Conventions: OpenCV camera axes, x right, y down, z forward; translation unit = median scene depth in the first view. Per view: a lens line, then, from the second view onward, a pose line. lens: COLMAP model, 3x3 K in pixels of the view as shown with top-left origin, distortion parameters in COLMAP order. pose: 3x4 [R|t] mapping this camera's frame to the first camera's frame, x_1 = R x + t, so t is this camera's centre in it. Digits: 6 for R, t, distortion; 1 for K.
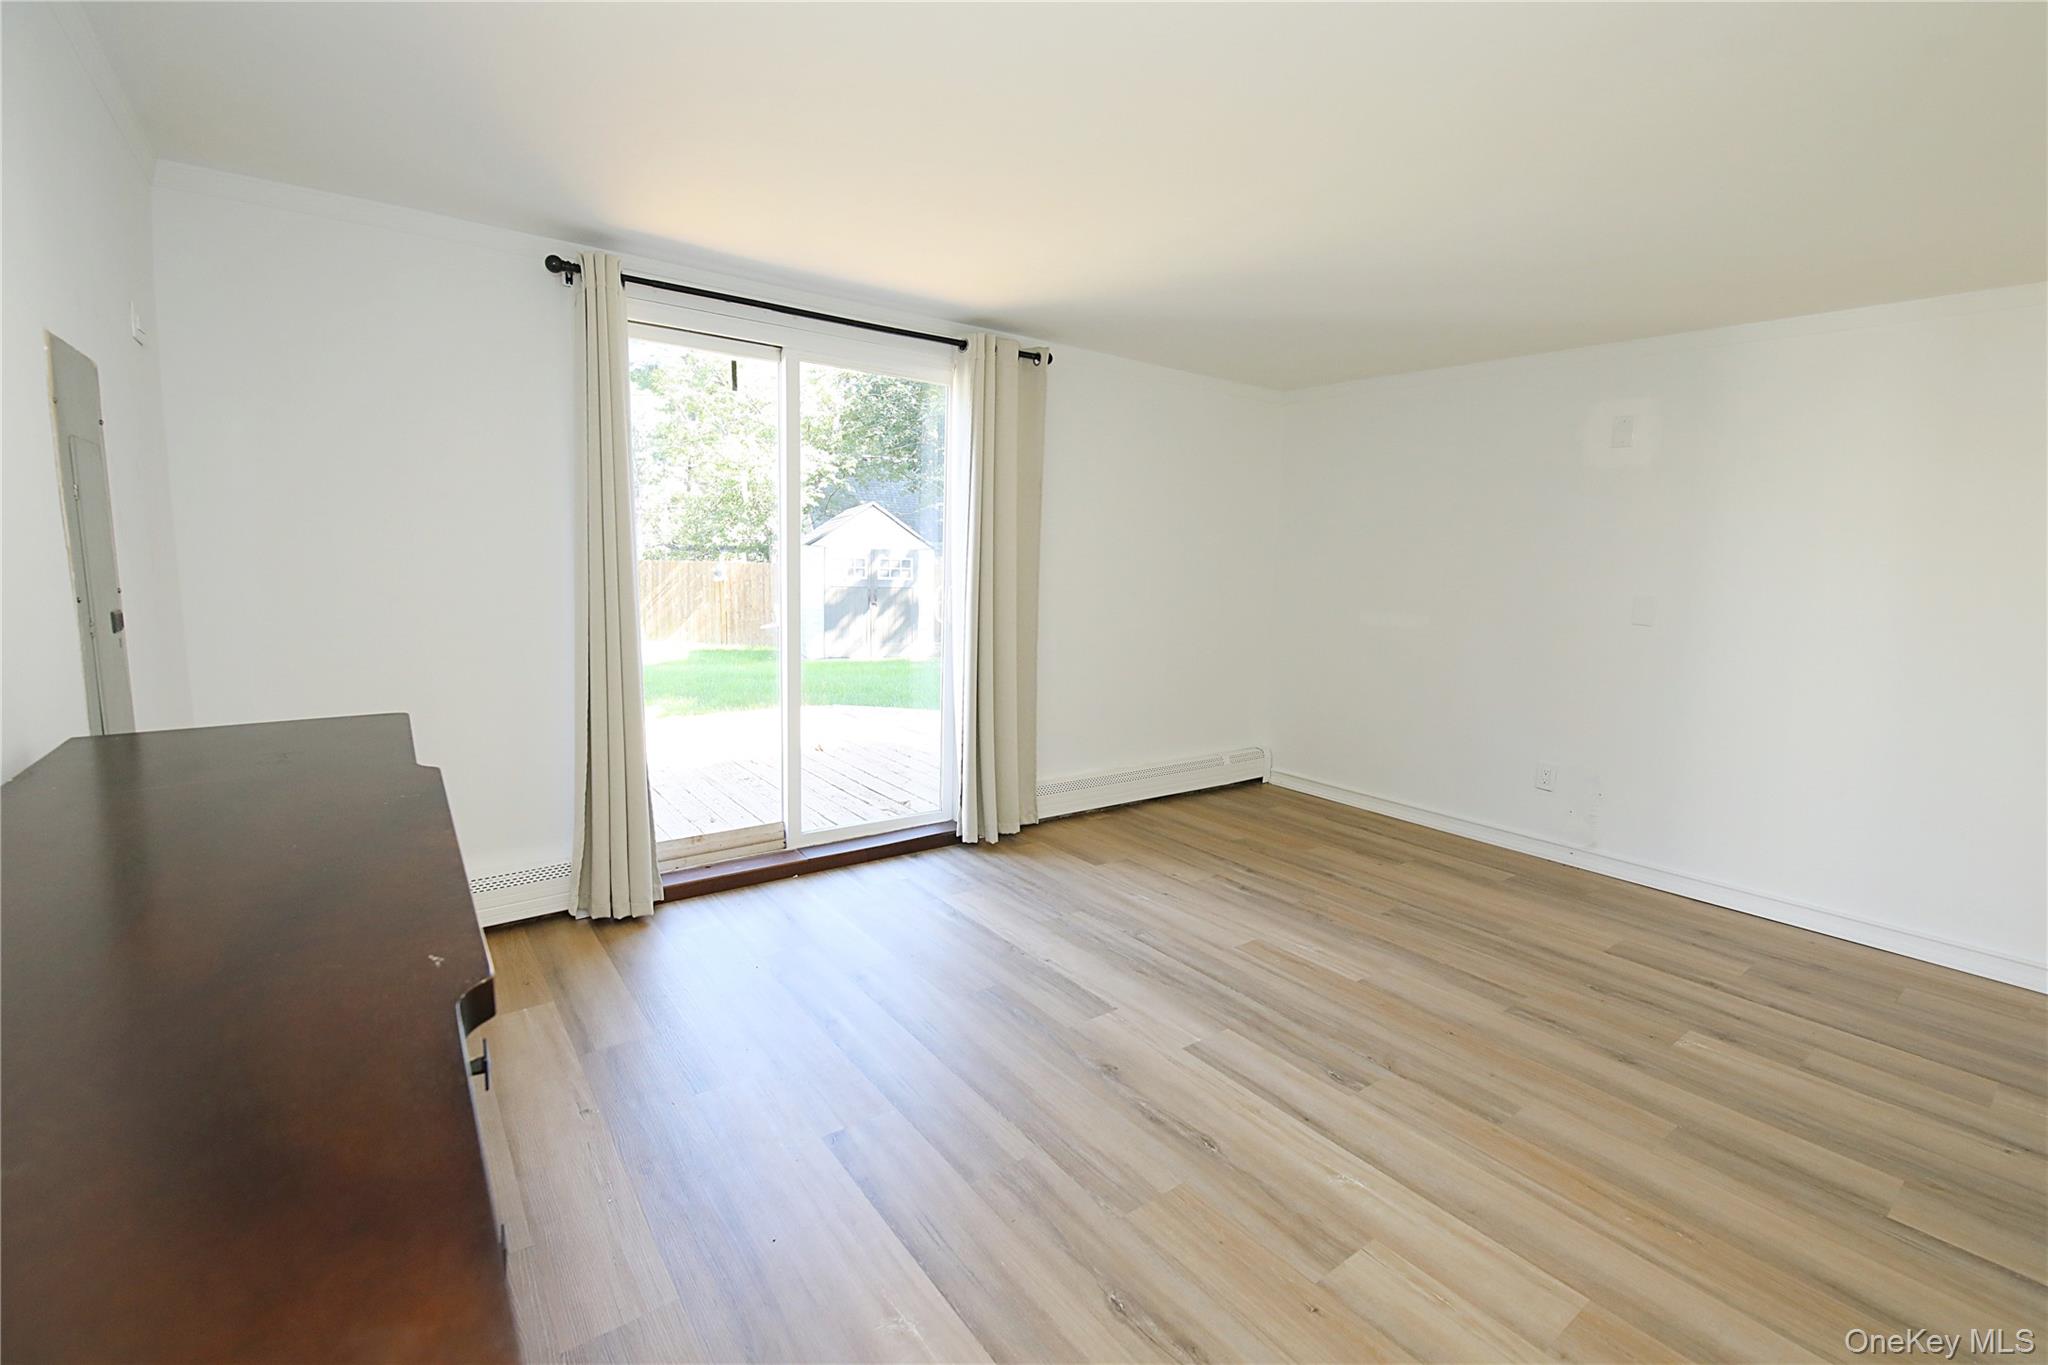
lens RADIAL K [[884.5, 0, 1029.5], [0, 884.5, 681.3], [0, 0, 1]] dist [-0.002272, -0.009400]
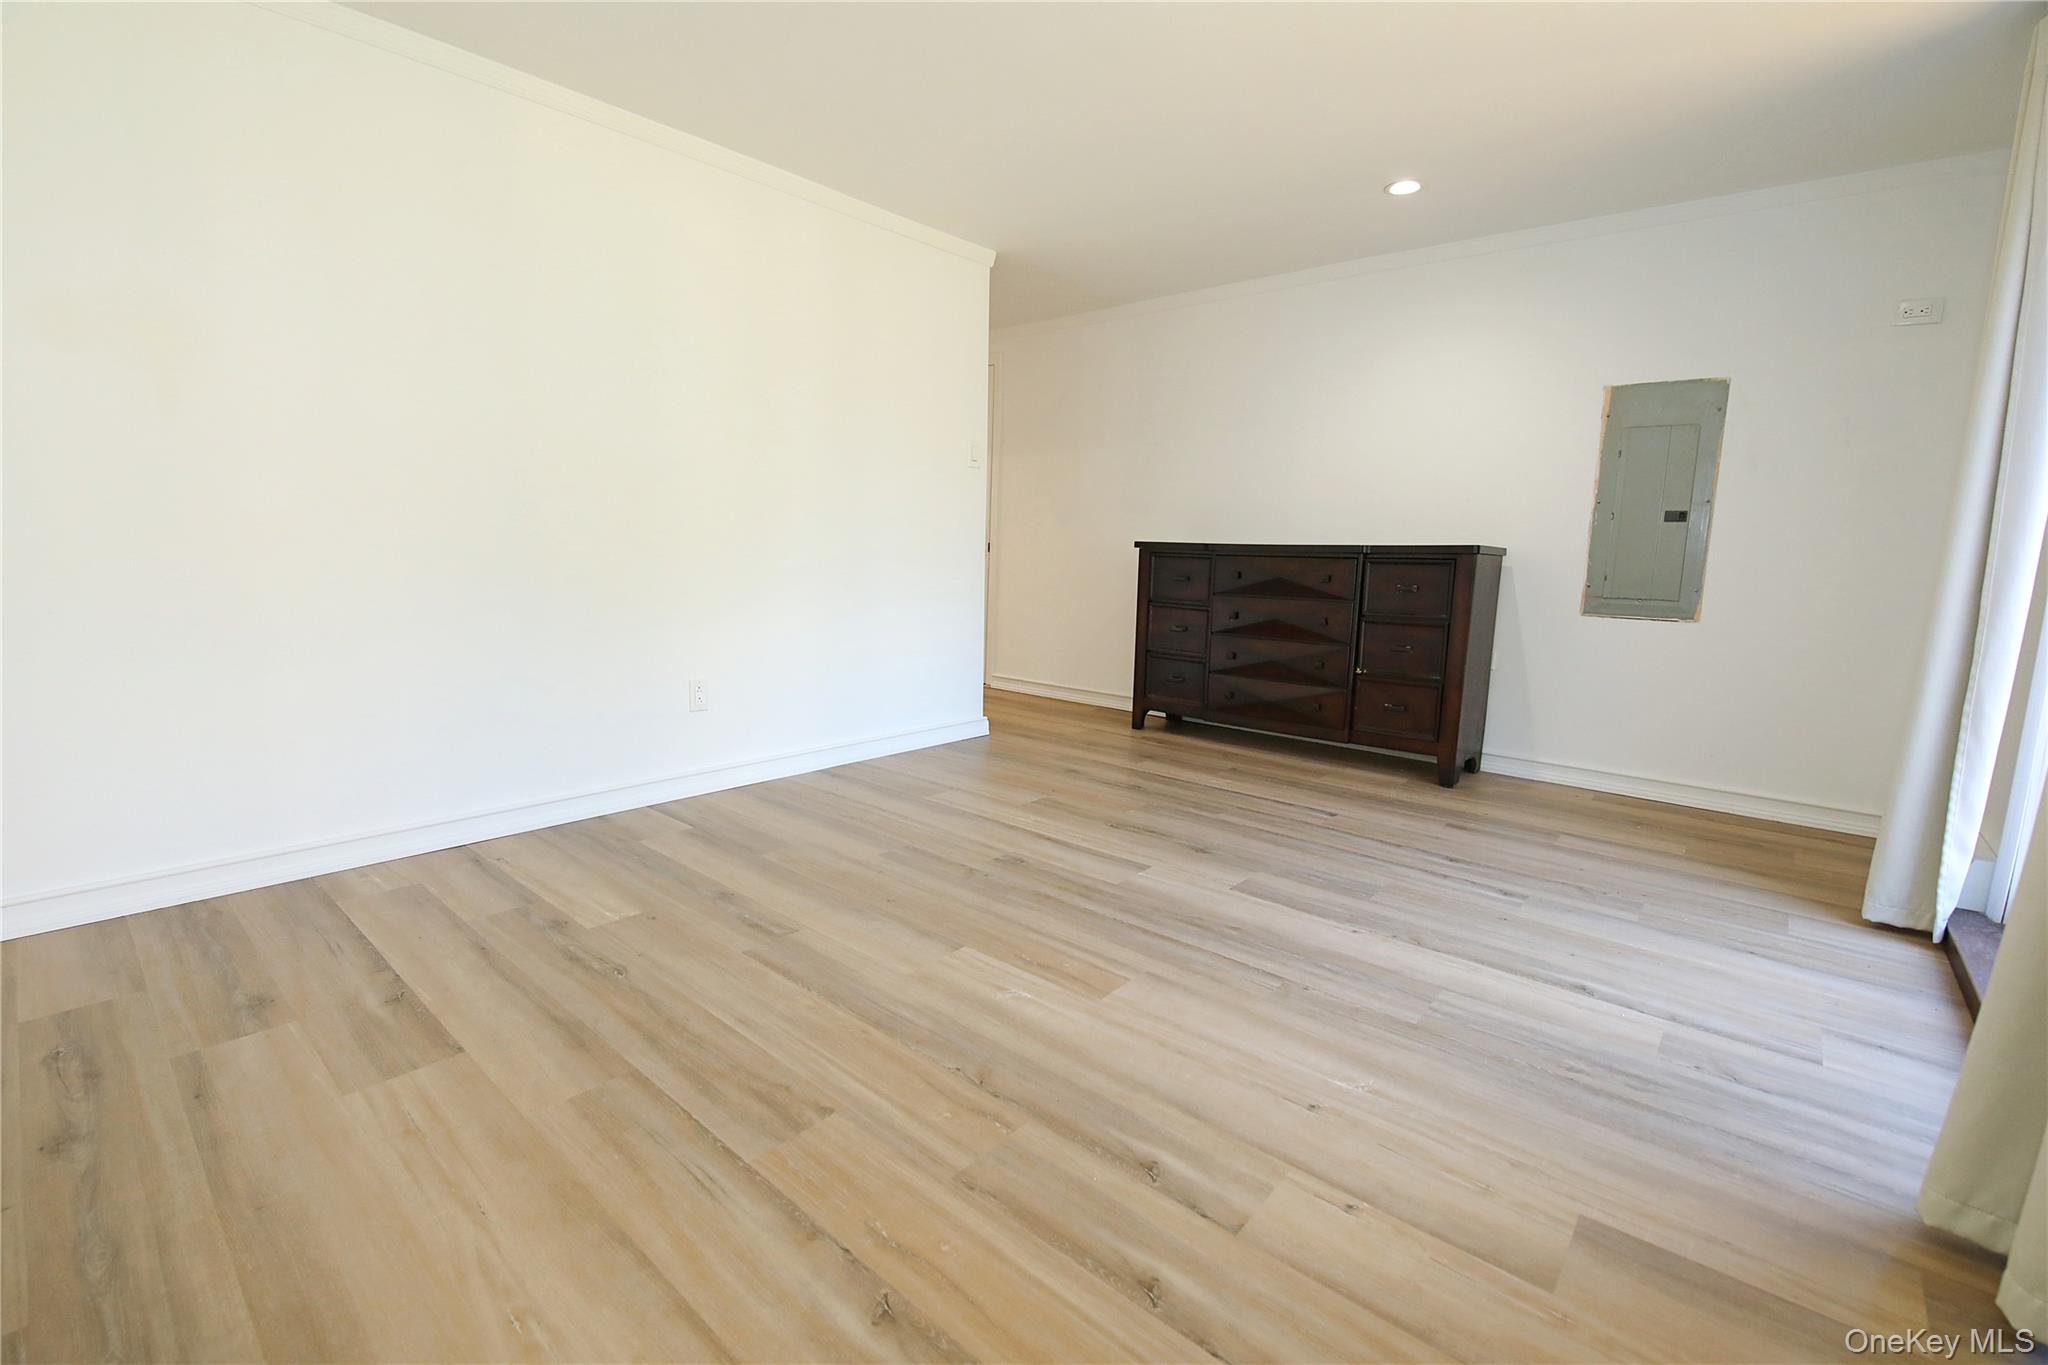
lens RADIAL K [[884.5, 0, 1029.5], [0, 884.5, 681.3], [0, 0, 1]] dist [-0.002272, -0.009400]
pose [[-0.974532, -0.021090, -0.223256, 0.479081], [-0.083336, 0.958329, 0.273240, -0.081722], [0.208190, 0.284886, -0.935680, 1.614220]]
